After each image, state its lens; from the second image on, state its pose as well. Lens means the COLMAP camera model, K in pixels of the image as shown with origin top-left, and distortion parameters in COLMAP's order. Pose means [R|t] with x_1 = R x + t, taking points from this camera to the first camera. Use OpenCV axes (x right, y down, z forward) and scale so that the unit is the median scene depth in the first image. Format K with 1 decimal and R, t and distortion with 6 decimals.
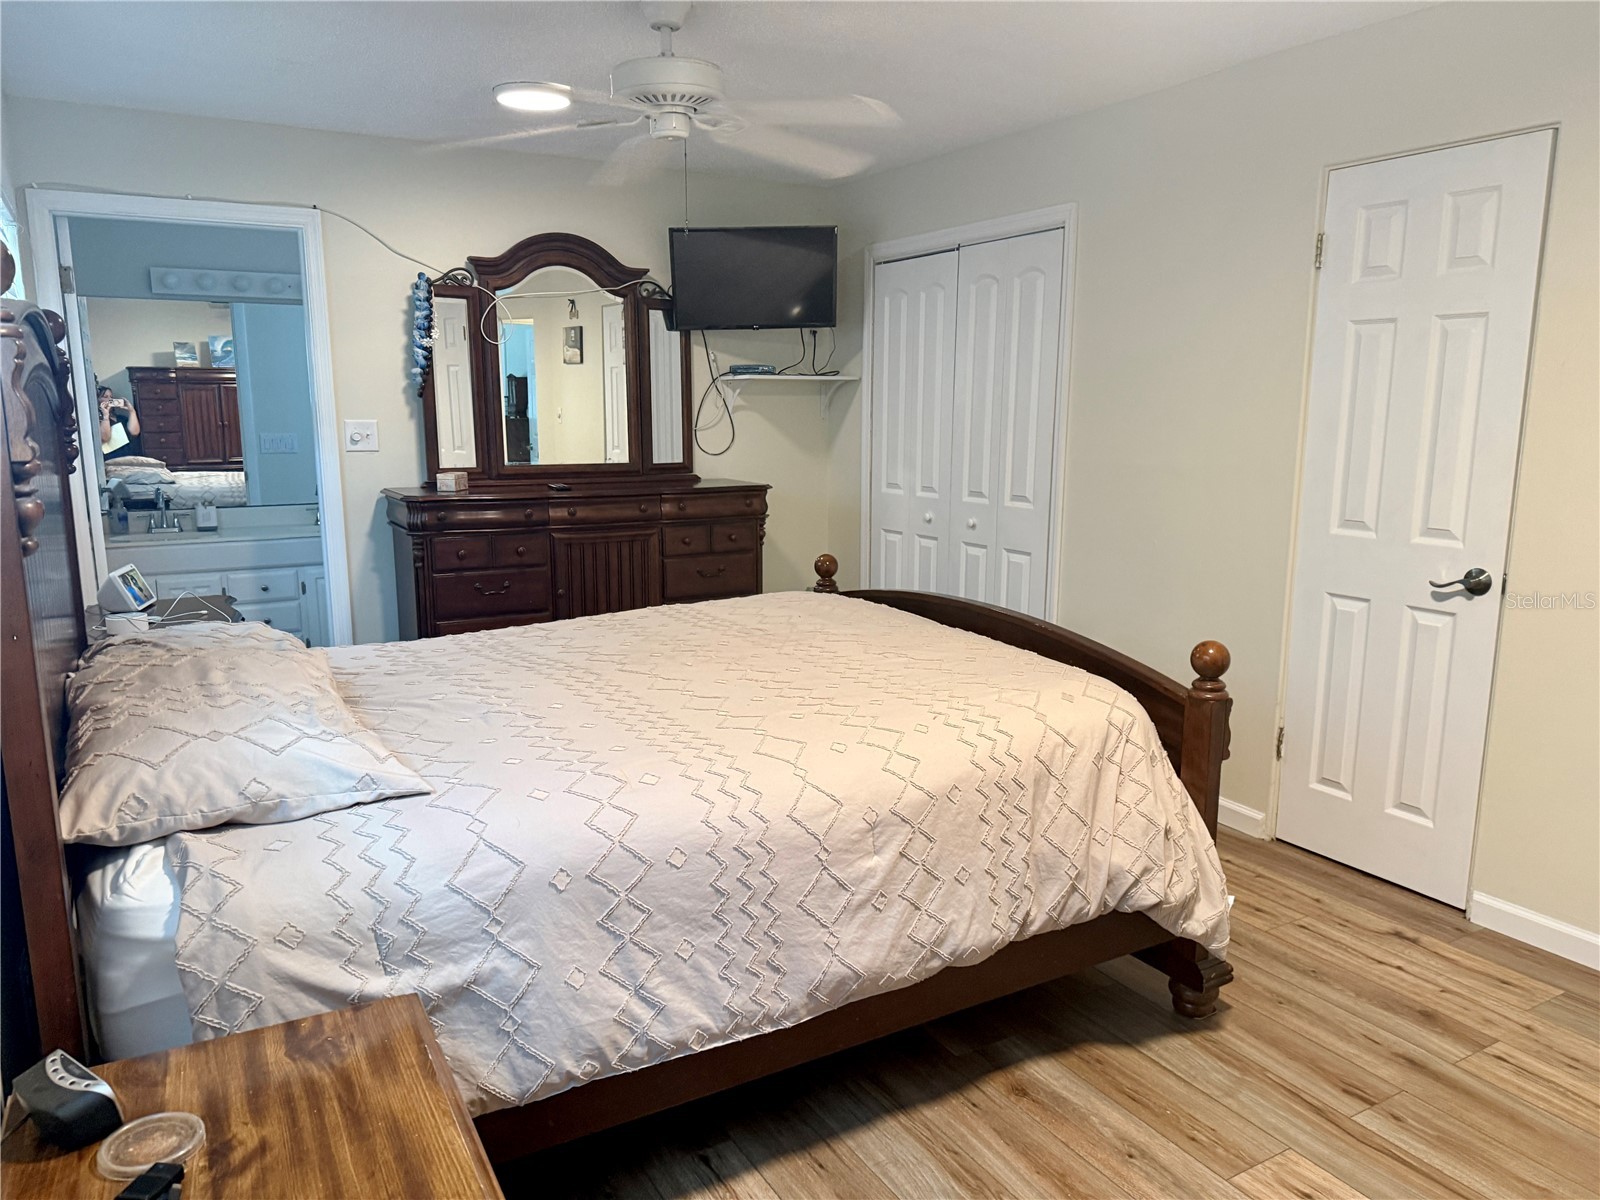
lens RADIAL K [[1126.6, 0, 802.0], [0, 1126.6, 601.5], [0, 0, 1]] dist [-0.001915, -0.003235]
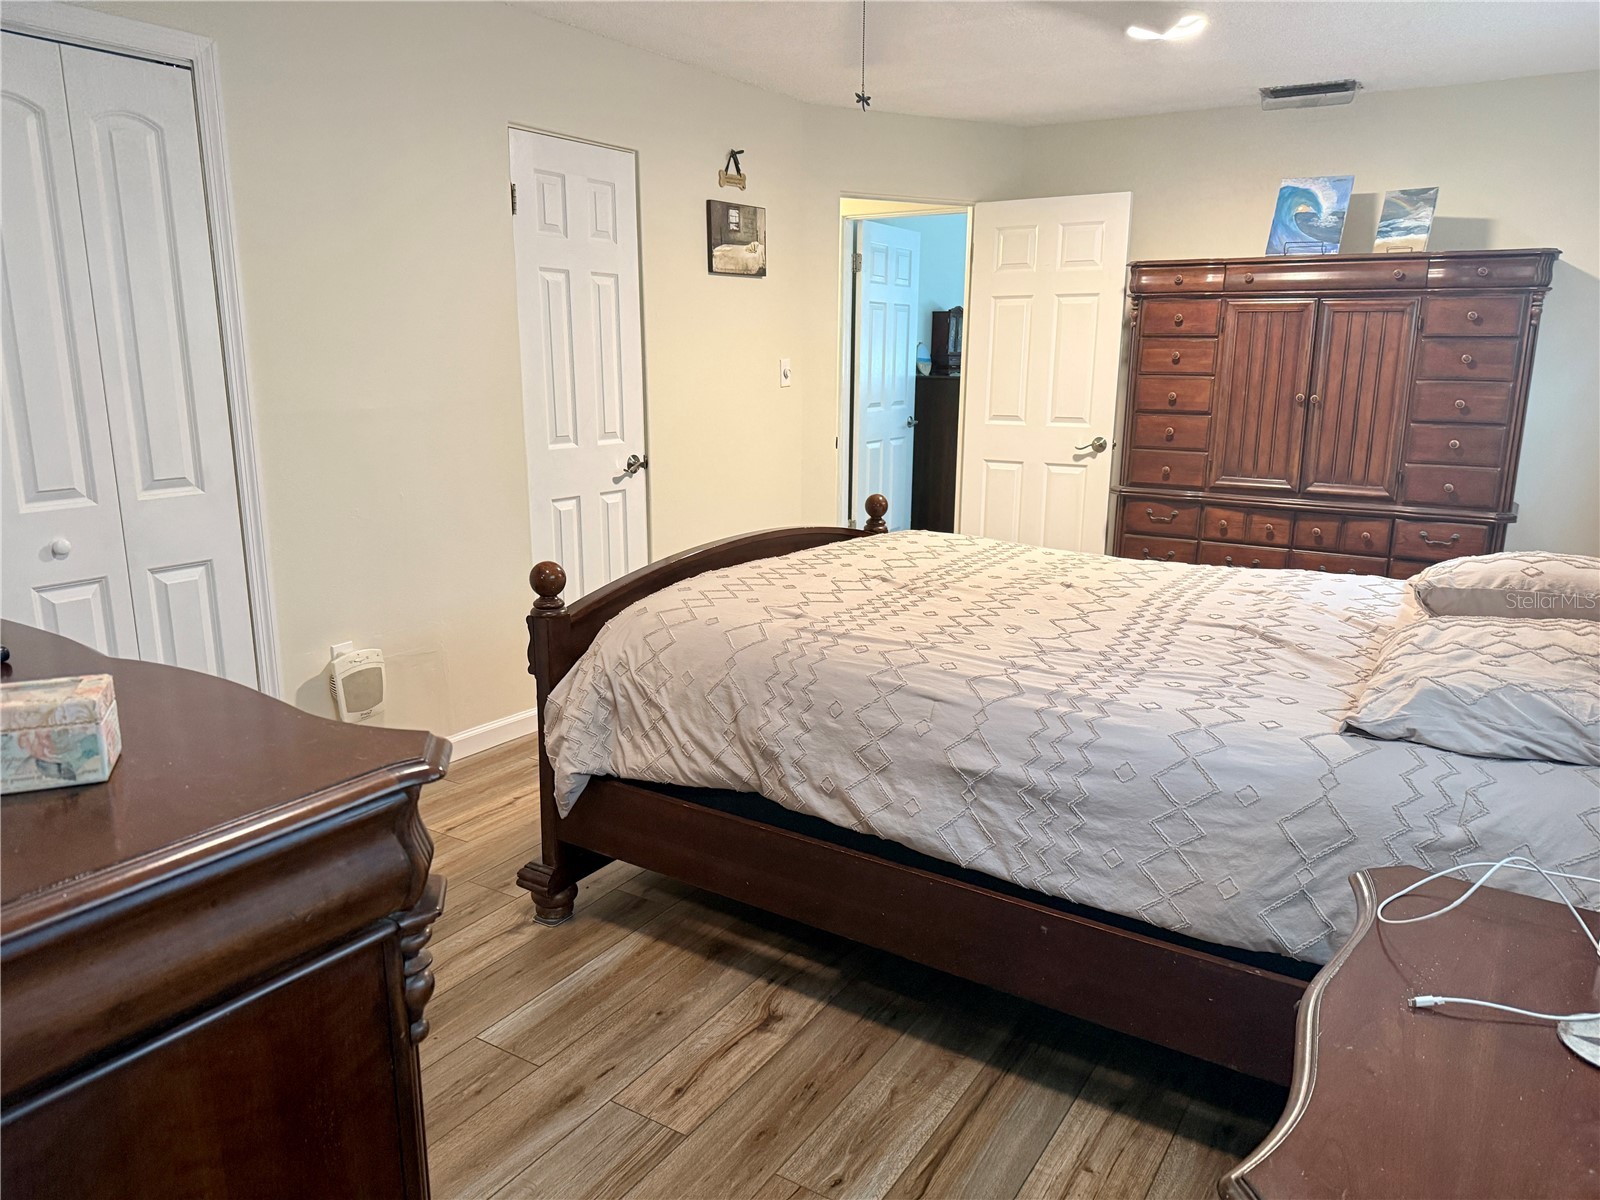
lens RADIAL K [[1126.6, 0, 802.9], [0, 1126.6, 602.2], [0, 0, 1]] dist [-0.001915, -0.003235]
pose [[-0.429936, -0.218923, 0.875915, -0.753837], [0.133327, 0.944126, 0.301413, -0.241312], [-0.892961, 0.246371, -0.376726, 1.306575]]
